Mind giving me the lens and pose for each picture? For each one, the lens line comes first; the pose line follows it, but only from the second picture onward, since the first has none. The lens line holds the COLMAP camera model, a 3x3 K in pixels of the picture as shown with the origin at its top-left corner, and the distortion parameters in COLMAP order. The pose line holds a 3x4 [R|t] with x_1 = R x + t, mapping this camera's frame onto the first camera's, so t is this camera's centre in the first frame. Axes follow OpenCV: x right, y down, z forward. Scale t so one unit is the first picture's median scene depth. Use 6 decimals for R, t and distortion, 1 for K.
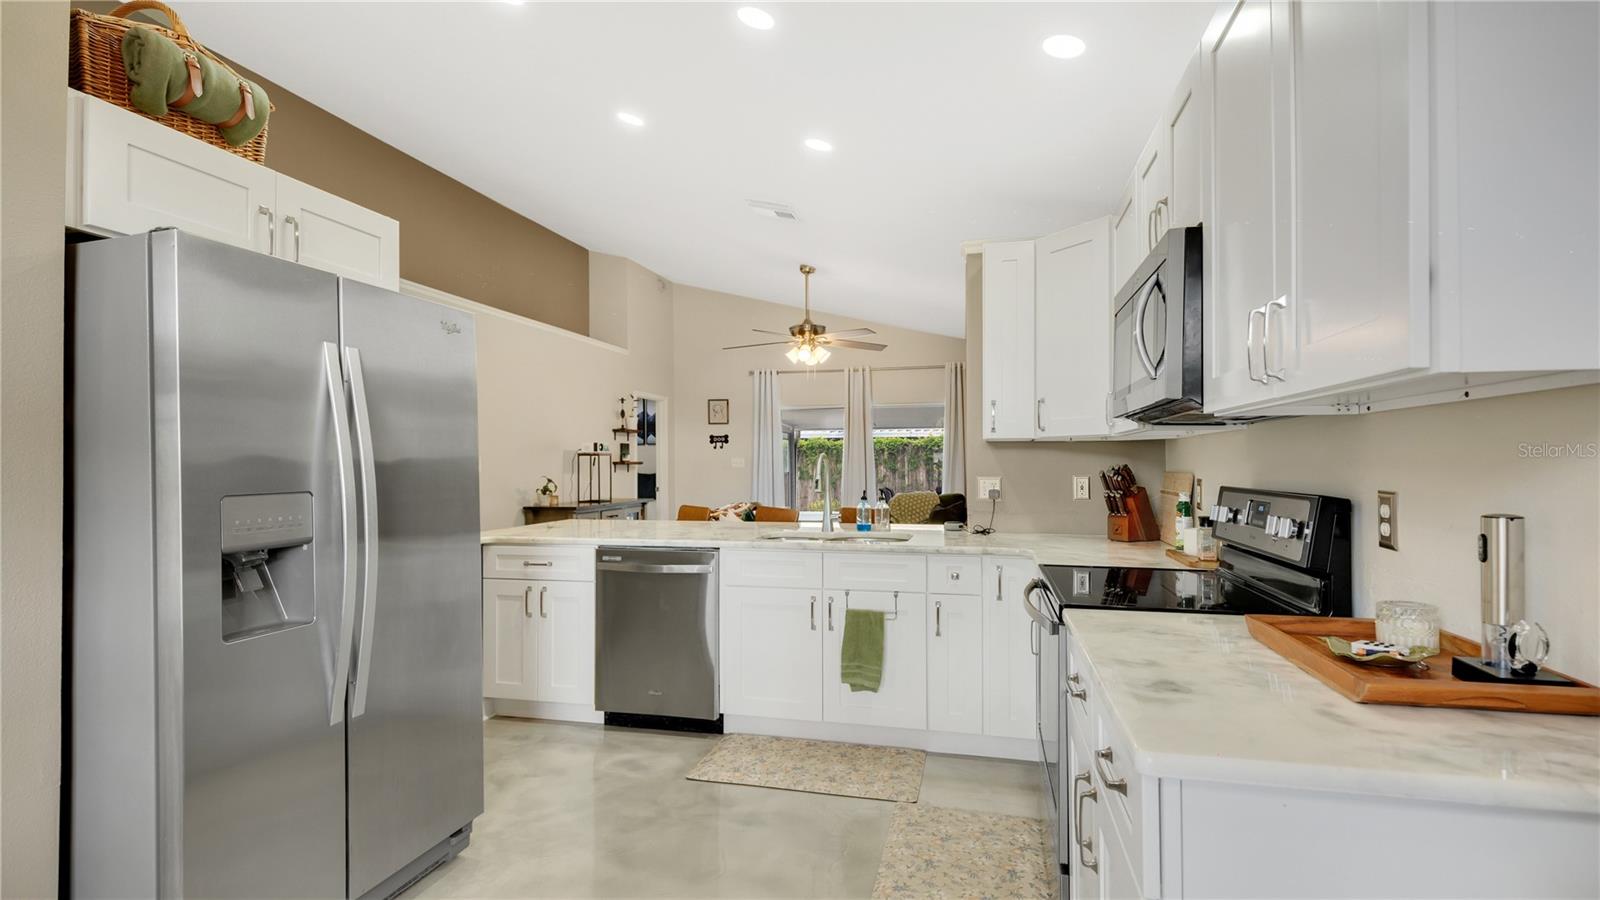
lens RADIAL K [[732.5, 0, 799.3], [0, 732.5, 456.5], [0, 0, 1]] dist [0.000371, -0.000474]
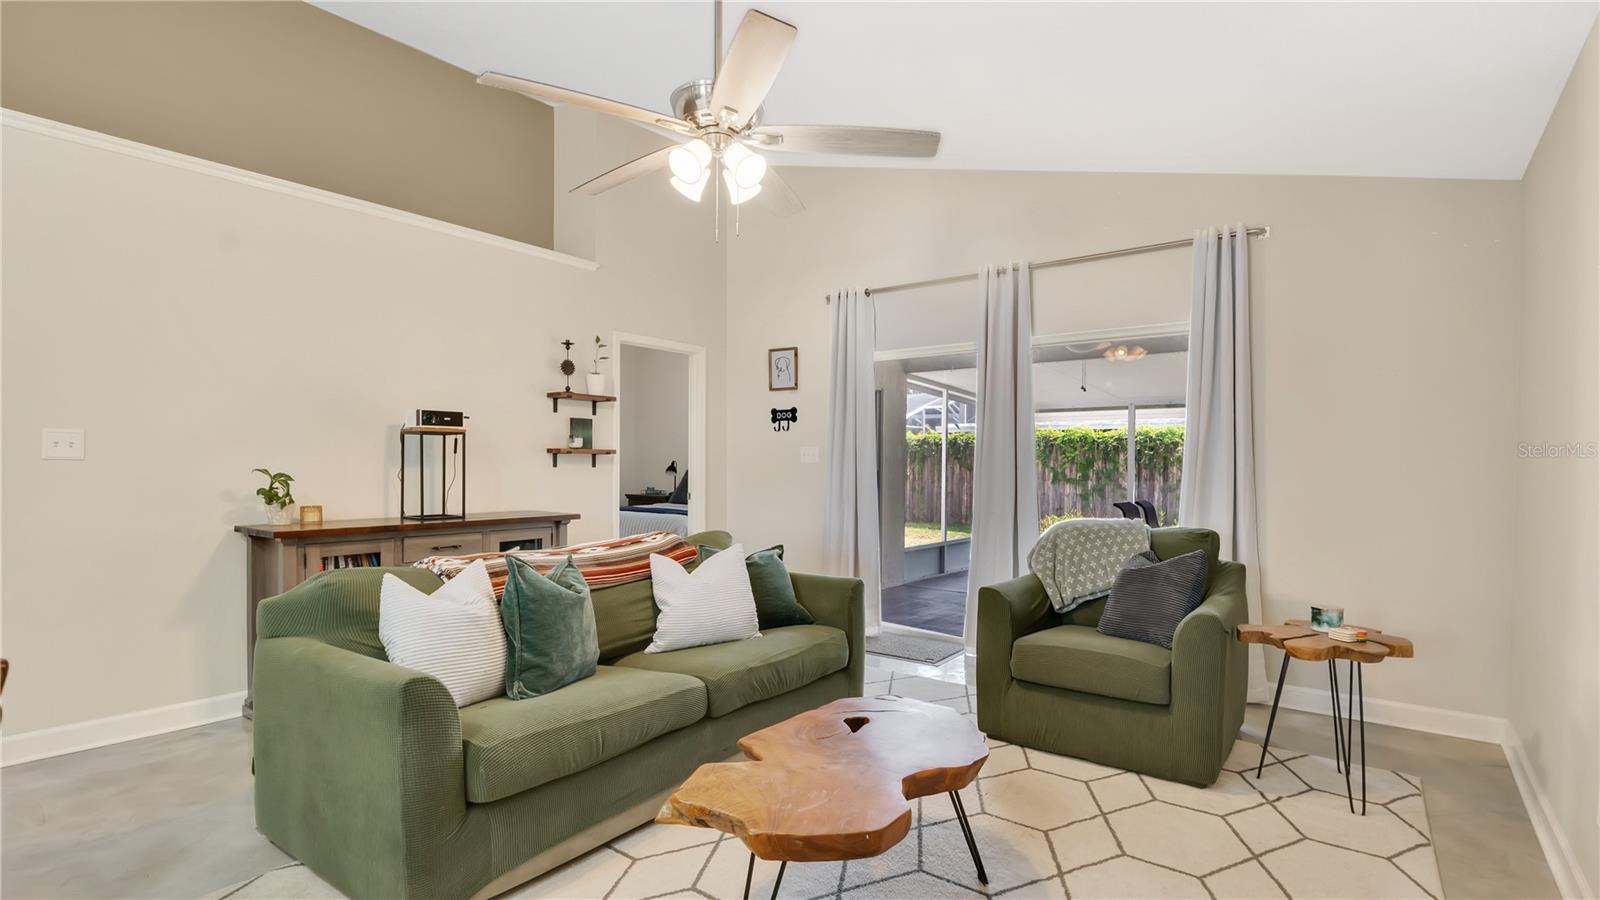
lens RADIAL K [[732.5, 0, 799.3], [0, 732.5, 456.5], [0, 0, 1]] dist [0.000371, -0.000474]
pose [[0.916471, 0.016838, -0.399747, 0.389342], [-0.015100, 0.999858, 0.007498, 0.014925], [0.399817, -0.000836, 0.916595, 1.247783]]
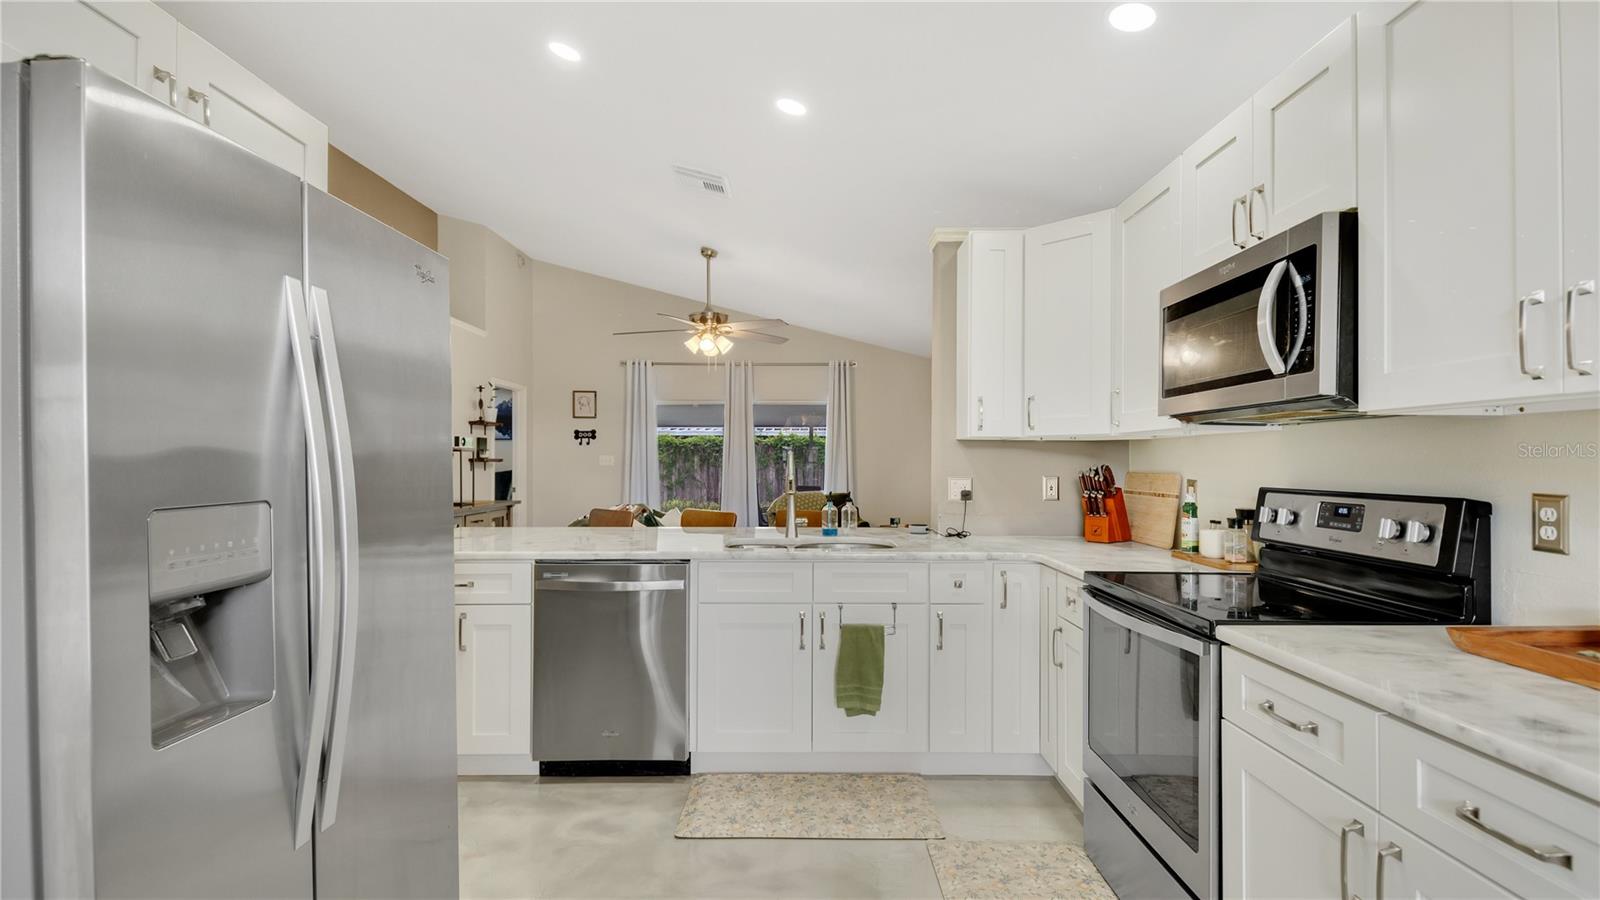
lens RADIAL K [[736.5, 0, 795.4], [0, 736.5, 456.4], [0, 0, 1]] dist [0.002534, -0.005737]
pose [[0.972502, 0.007343, 0.232780, -0.186551], [-0.007792, 0.999969, 0.001009, 0.001762], [-0.232766, -0.002795, 0.972529, 0.127328]]
